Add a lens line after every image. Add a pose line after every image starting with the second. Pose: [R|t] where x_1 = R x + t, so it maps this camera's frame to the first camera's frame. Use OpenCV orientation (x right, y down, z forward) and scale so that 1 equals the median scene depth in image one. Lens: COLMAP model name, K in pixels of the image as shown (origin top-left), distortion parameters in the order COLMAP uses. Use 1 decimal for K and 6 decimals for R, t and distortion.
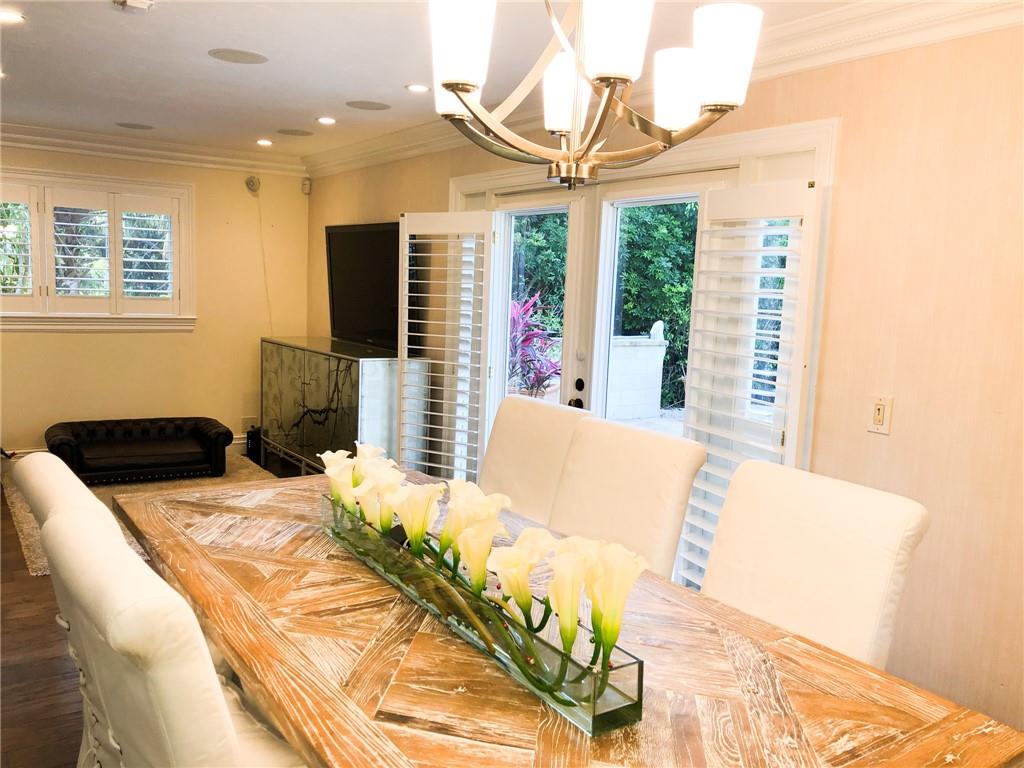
lens RADIAL K [[845.7, 0, 511.8], [0, 845.7, 387.3], [0, 0, 1]] dist [0.003299, 0.019217]
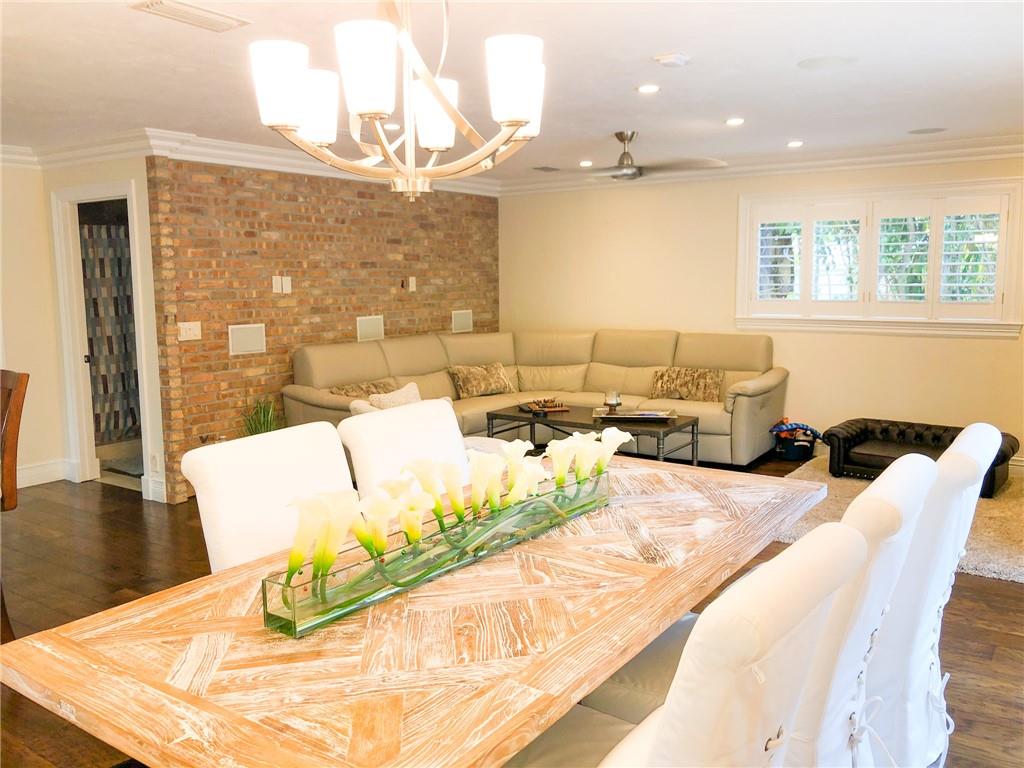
lens RADIAL K [[845.7, 0, 511.5], [0, 845.7, 386.2], [0, 0, 1]] dist [0.003299, 0.019217]
pose [[0.353577, 0.081270, -0.931868, 1.188855], [-0.091421, 0.994452, 0.052041, -0.054515], [0.930927, 0.066792, 0.359045, 0.710389]]
